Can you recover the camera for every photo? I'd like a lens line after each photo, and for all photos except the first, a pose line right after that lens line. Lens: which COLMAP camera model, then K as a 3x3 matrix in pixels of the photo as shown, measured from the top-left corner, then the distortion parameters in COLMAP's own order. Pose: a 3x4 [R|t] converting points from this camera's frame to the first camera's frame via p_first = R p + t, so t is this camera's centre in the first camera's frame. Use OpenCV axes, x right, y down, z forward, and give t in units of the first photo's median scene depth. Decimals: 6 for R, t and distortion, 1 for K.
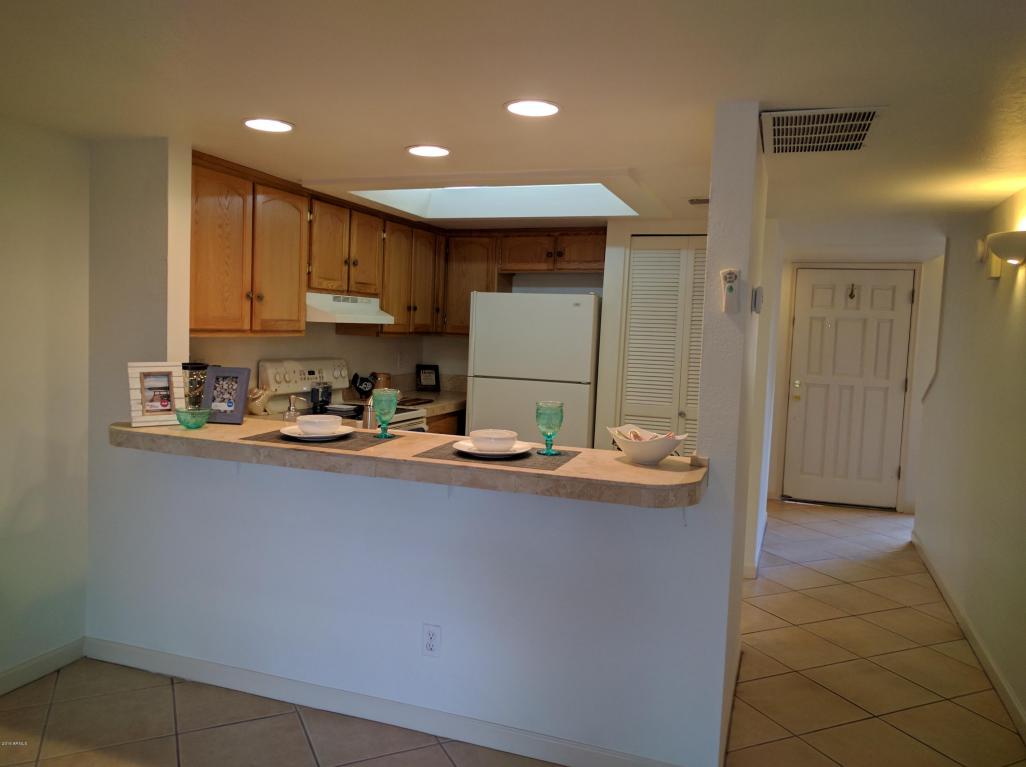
lens RADIAL K [[780.5, 0, 522.2], [0, 780.5, 383.7], [0, 0, 1]] dist [-0.002392, -0.000946]
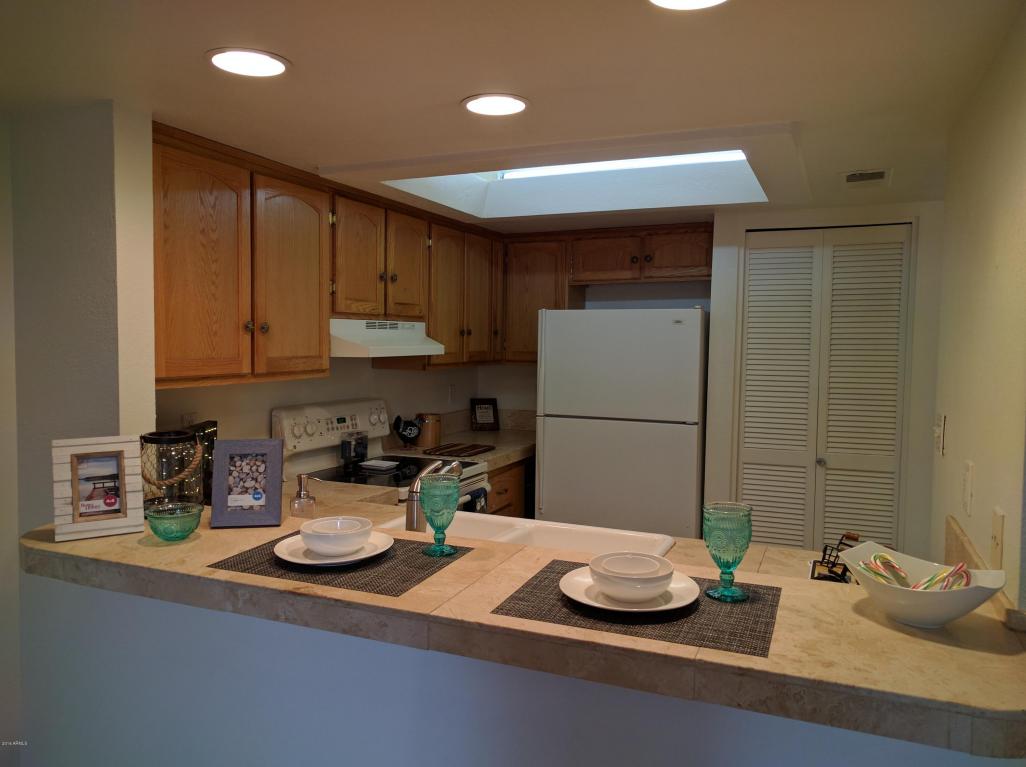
lens RADIAL K [[775.0, 0, 513.0], [0, 775.0, 383.5], [0, 0, 1]] dist [-0.004555, 0.005789]
pose [[0.997422, -0.024412, -0.067485, -0.045912], [0.023368, 0.999595, -0.016220, -0.034517], [0.067854, 0.014601, 0.997588, 0.239989]]
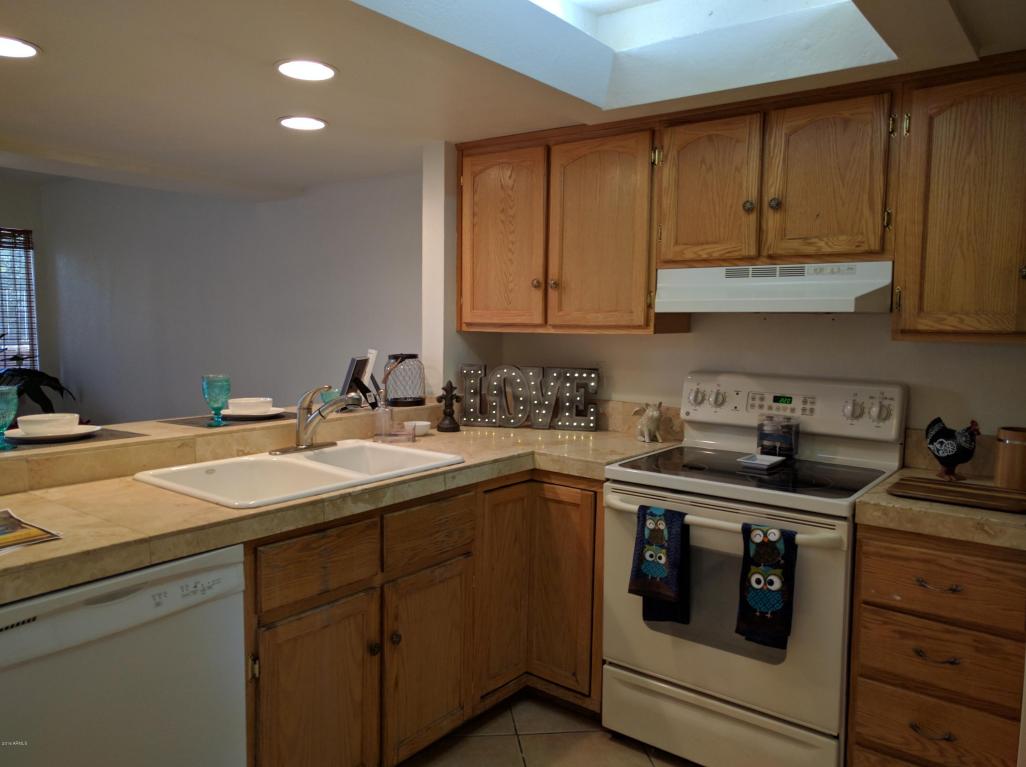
lens RADIAL K [[768.9, 0, 513.0], [0, 768.9, 383.5], [0, 0, 1]] dist [0.000846, 0.005457]
pose [[-0.314105, 0.039921, -0.948548, 0.361338], [-0.089577, 0.993412, 0.071472, -0.050410], [0.945153, 0.107418, -0.308460, 0.997385]]
